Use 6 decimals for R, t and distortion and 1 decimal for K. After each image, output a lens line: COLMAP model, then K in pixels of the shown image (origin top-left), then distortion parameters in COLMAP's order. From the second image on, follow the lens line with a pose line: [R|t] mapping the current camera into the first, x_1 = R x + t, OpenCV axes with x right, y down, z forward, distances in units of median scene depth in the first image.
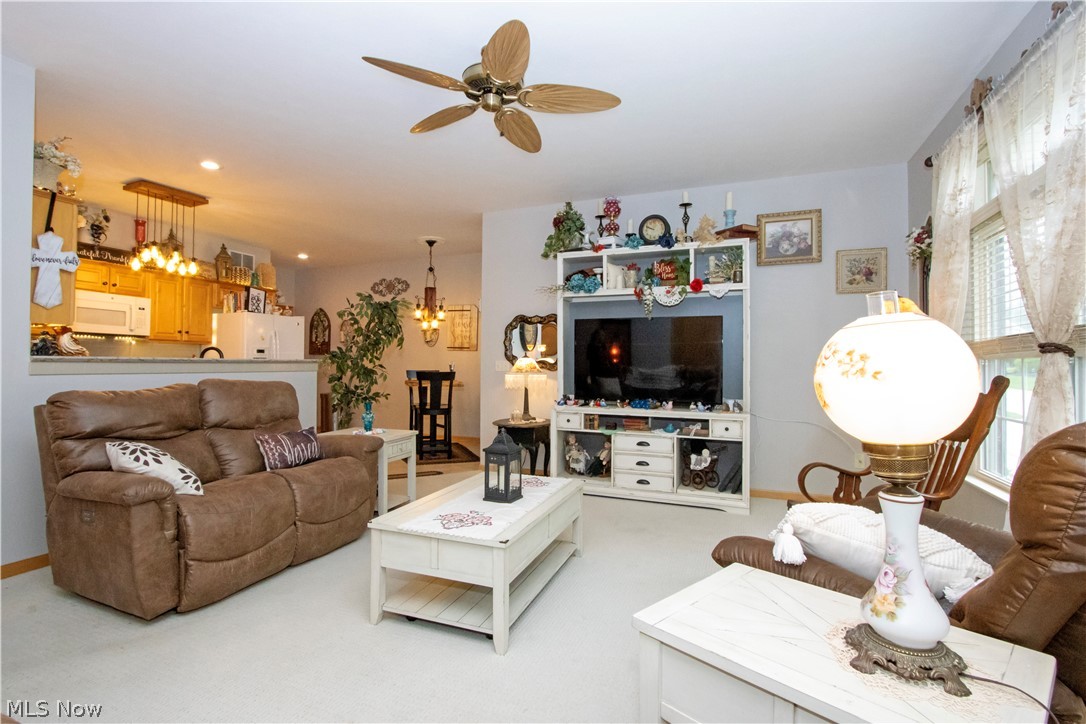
lens RADIAL K [[503.2, 0, 544.3], [0, 503.2, 360.2], [0, 0, 1]] dist [-0.019490, 0.003106]
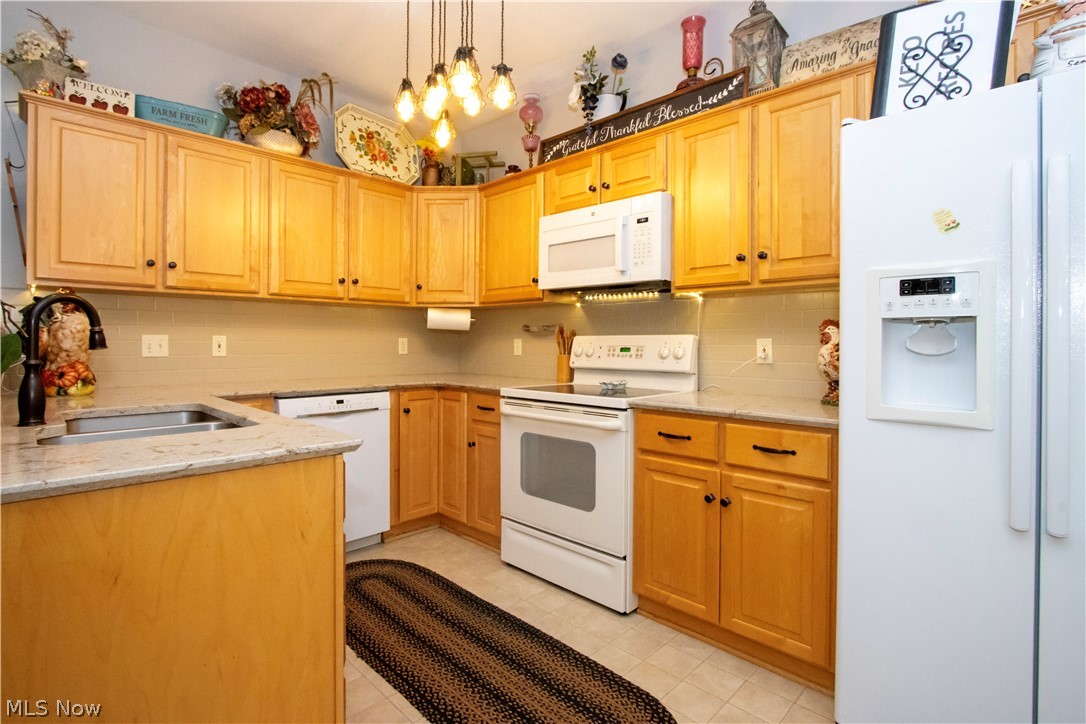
lens RADIAL K [[503.2, 0, 543.7], [0, 503.2, 343.8], [0, 0, 1]] dist [-0.019490, 0.003106]
pose [[-0.388686, -0.010410, -0.921311, -0.250506], [-0.004120, 0.999946, -0.009560, 0.006700], [0.921361, 0.000080, -0.388708, 0.740614]]
